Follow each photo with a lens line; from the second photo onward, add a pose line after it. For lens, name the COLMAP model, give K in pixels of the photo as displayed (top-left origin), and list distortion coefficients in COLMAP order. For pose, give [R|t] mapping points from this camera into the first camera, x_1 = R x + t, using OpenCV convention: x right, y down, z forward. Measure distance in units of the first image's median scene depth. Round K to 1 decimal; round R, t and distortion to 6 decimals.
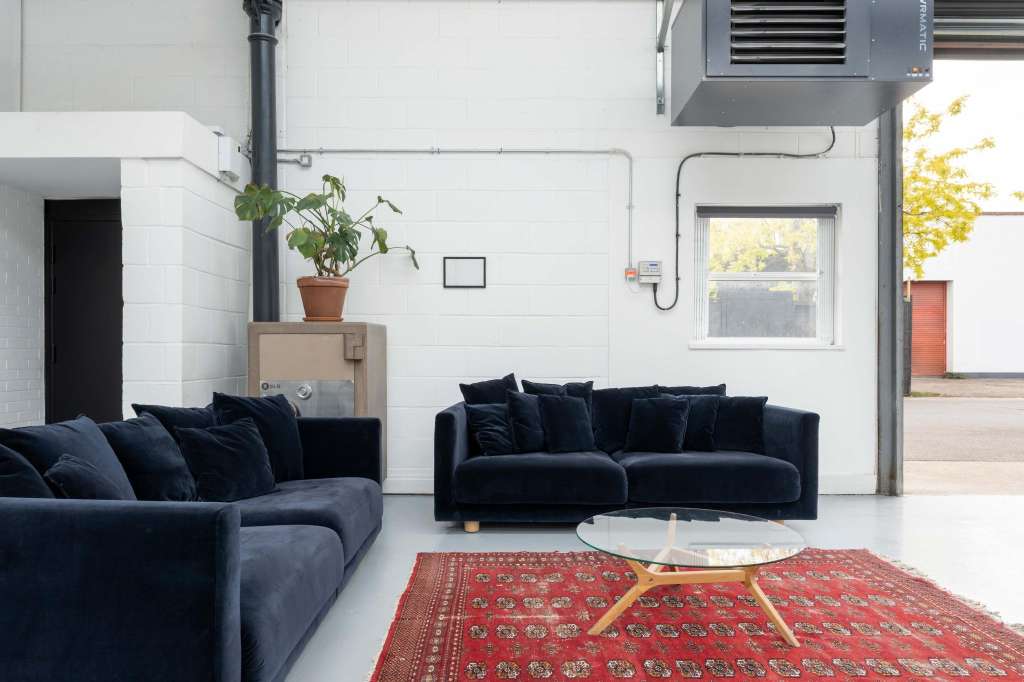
lens RADIAL K [[700.8, 0, 535.1], [0, 700.8, 346.8], [0, 0, 1]] dist [-0.006808, -0.001085]
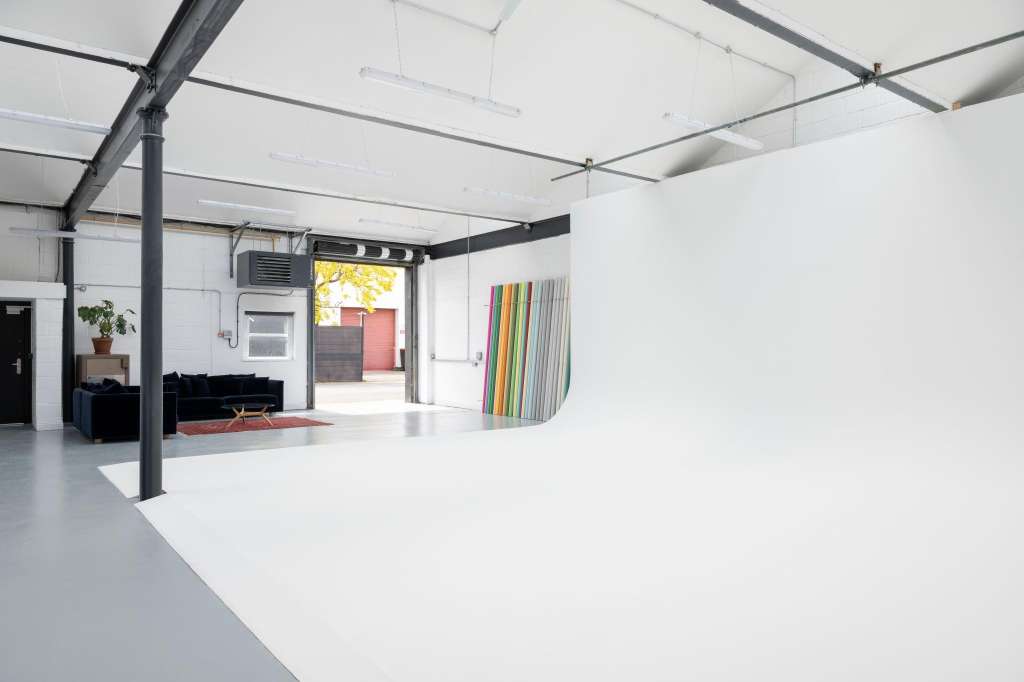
lens RADIAL K [[700.8, 0, 535.1], [0, 700.8, 346.8], [0, 0, 1]] dist [-0.006808, -0.001085]
pose [[0.786518, -0.001736, 0.617565, -0.633462], [-0.000395, 0.999994, 0.003315, -0.069590], [-0.617567, -0.002851, 0.786513, -2.083457]]
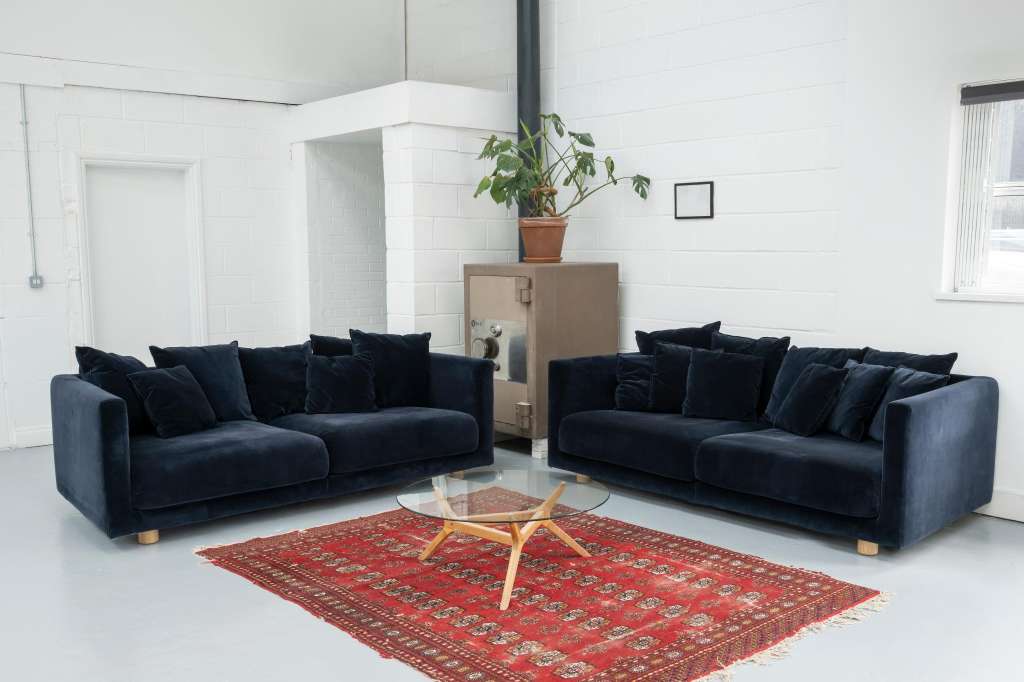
lens RADIAL K [[970.0, 0, 512.0], [0, 970.0, 341.0], [0, 0, 1]] dist [0.001327, -0.007076]
pose [[0.656537, 0.064909, -0.751496, 0.691622], [0.003894, 0.995986, 0.089428, -0.044551], [0.754284, -0.061639, 0.653648, 0.049379]]
